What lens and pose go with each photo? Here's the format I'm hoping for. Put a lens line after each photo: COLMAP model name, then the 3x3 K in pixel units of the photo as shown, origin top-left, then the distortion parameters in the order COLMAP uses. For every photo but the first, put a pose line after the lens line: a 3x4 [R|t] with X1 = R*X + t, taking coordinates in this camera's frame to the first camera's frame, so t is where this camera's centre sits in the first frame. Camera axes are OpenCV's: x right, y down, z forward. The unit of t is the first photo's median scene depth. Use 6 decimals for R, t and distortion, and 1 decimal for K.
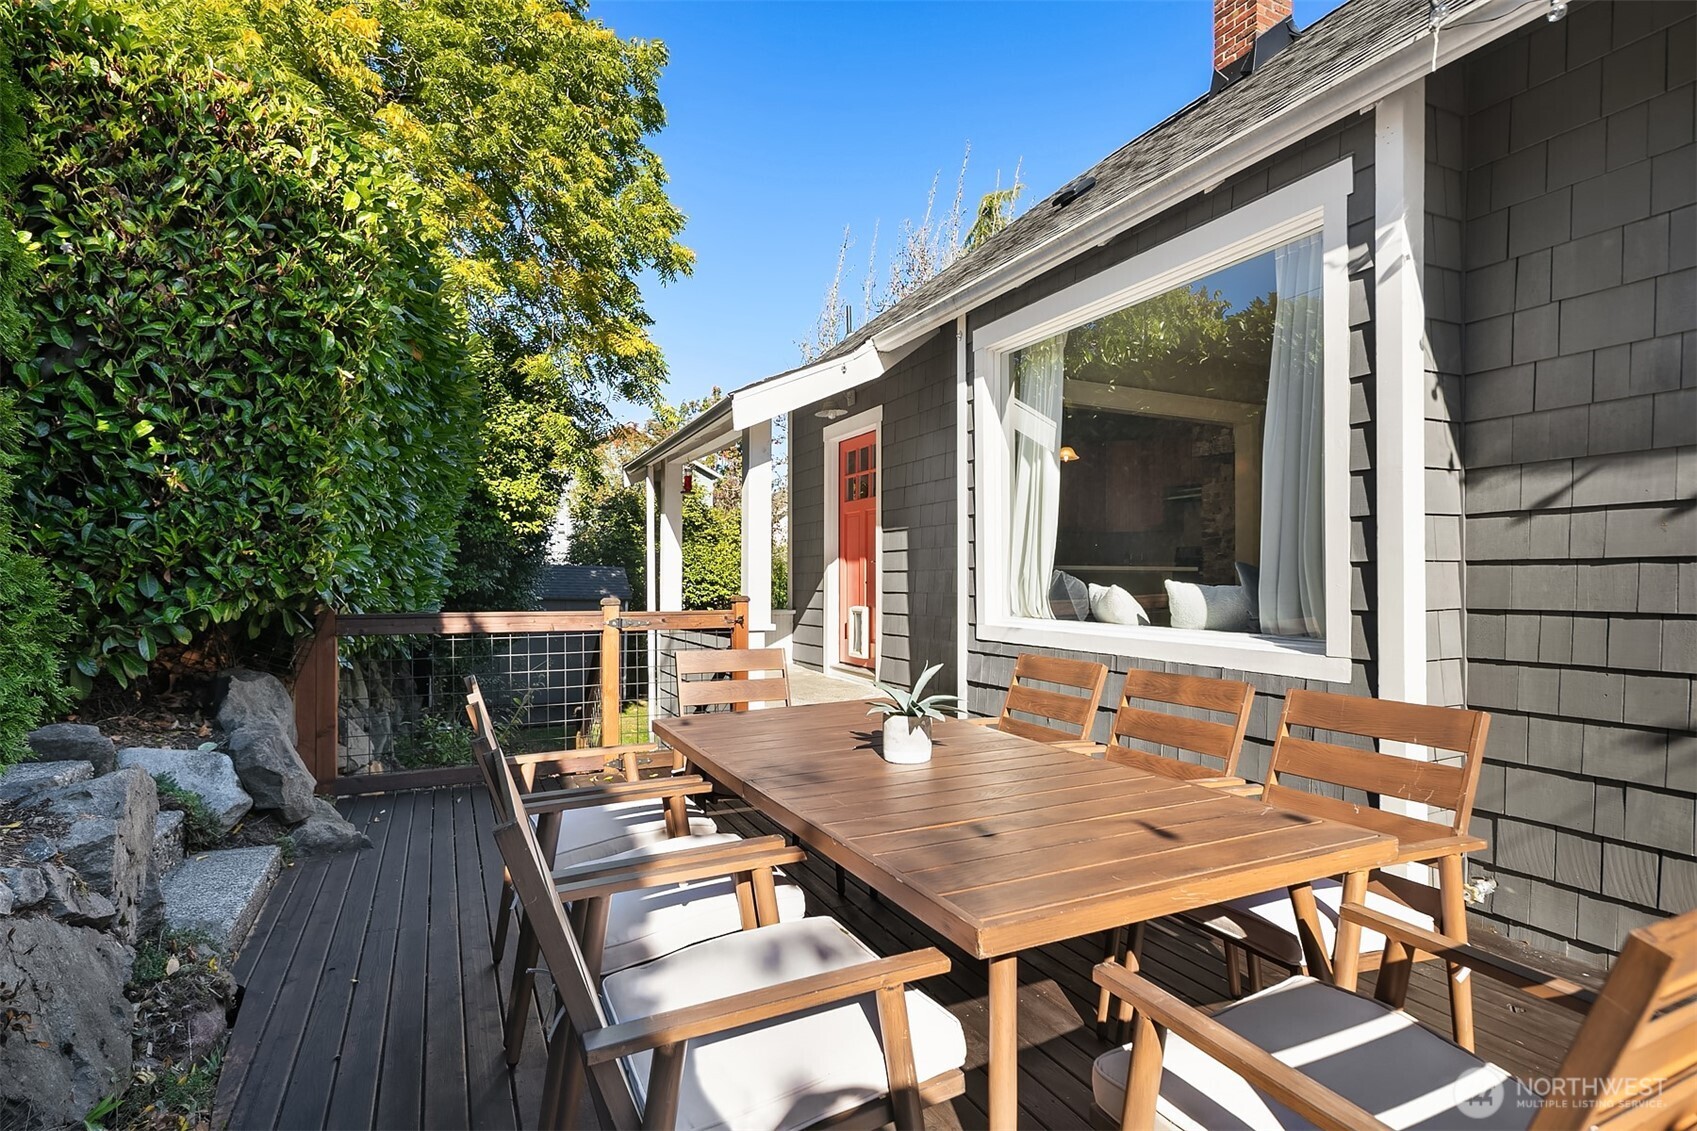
lens RADIAL K [[831.3, 0, 848.3], [0, 831.3, 583.0], [0, 0, 1]] dist [0.002421, -0.000138]
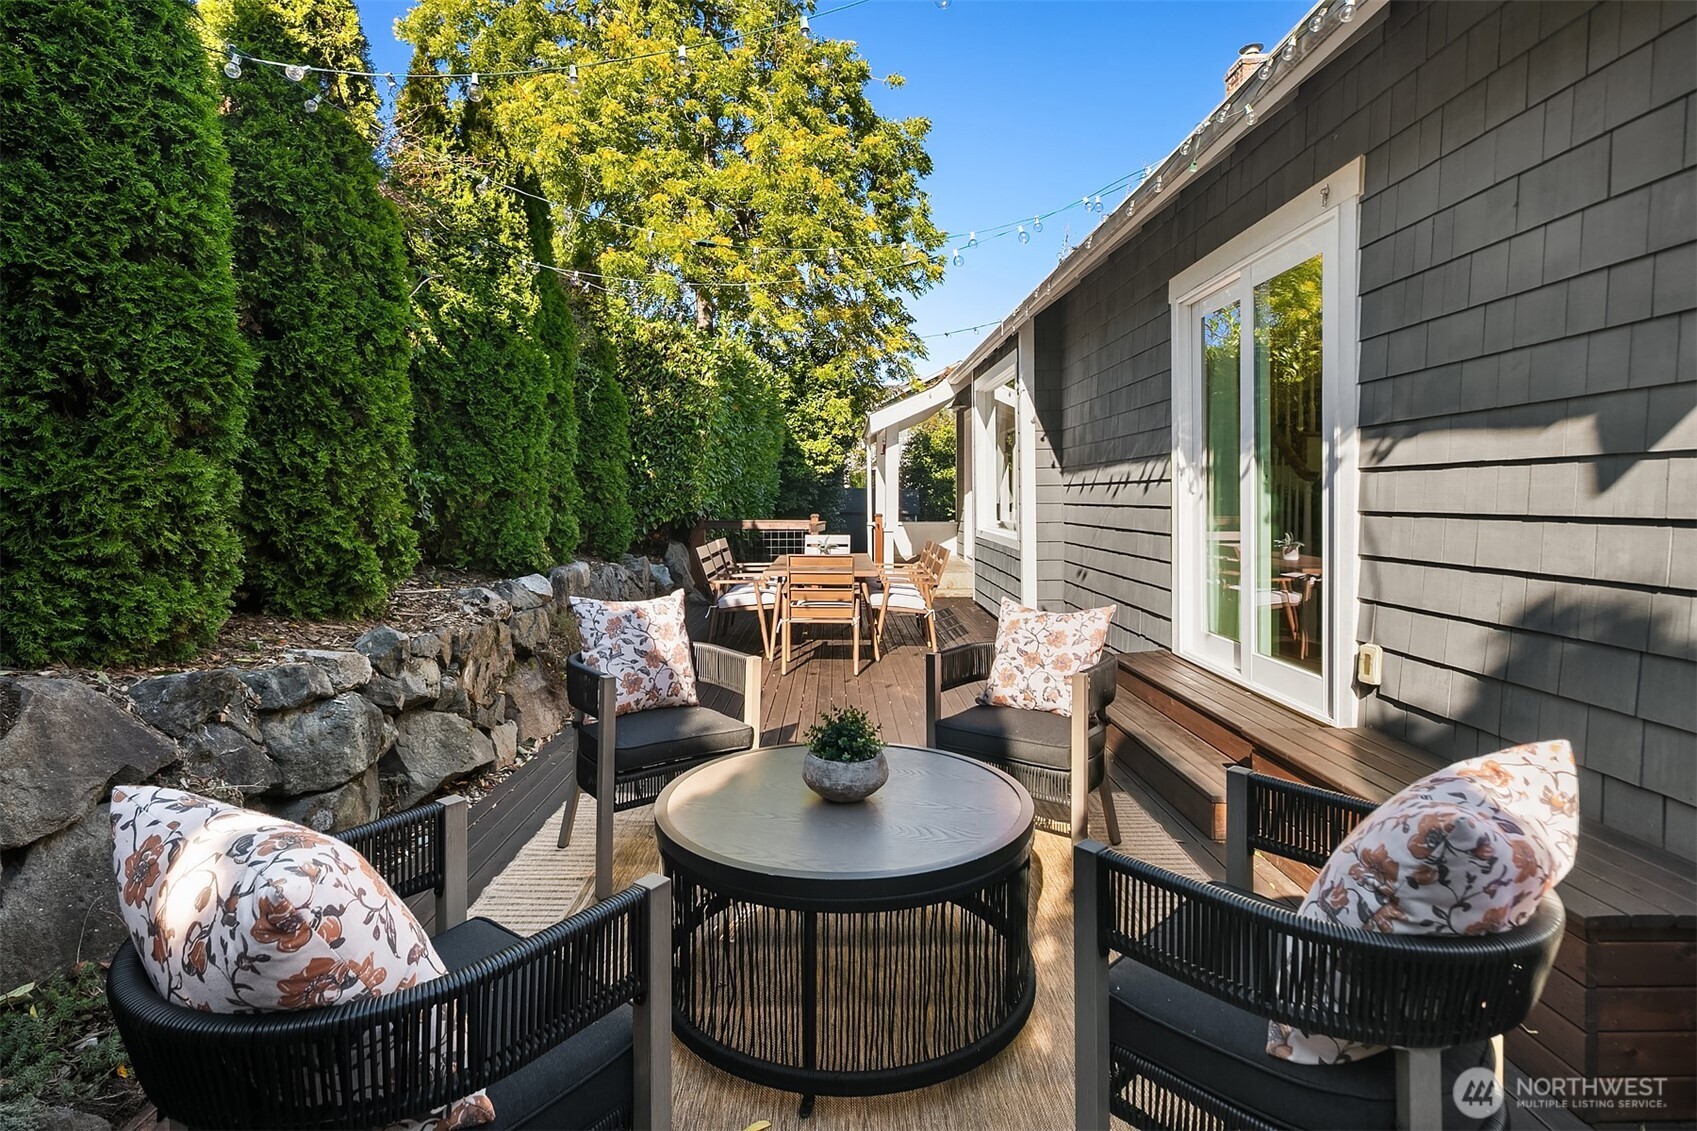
lens RADIAL K [[831.3, 0, 846.1], [0, 831.3, 490.6], [0, 0, 1]] dist [0.002421, -0.000138]
pose [[0.903274, -0.004173, -0.429045, 1.002432], [0.001016, 0.999971, -0.007587, -0.037316], [0.429064, 0.006417, 0.903251, -1.276139]]
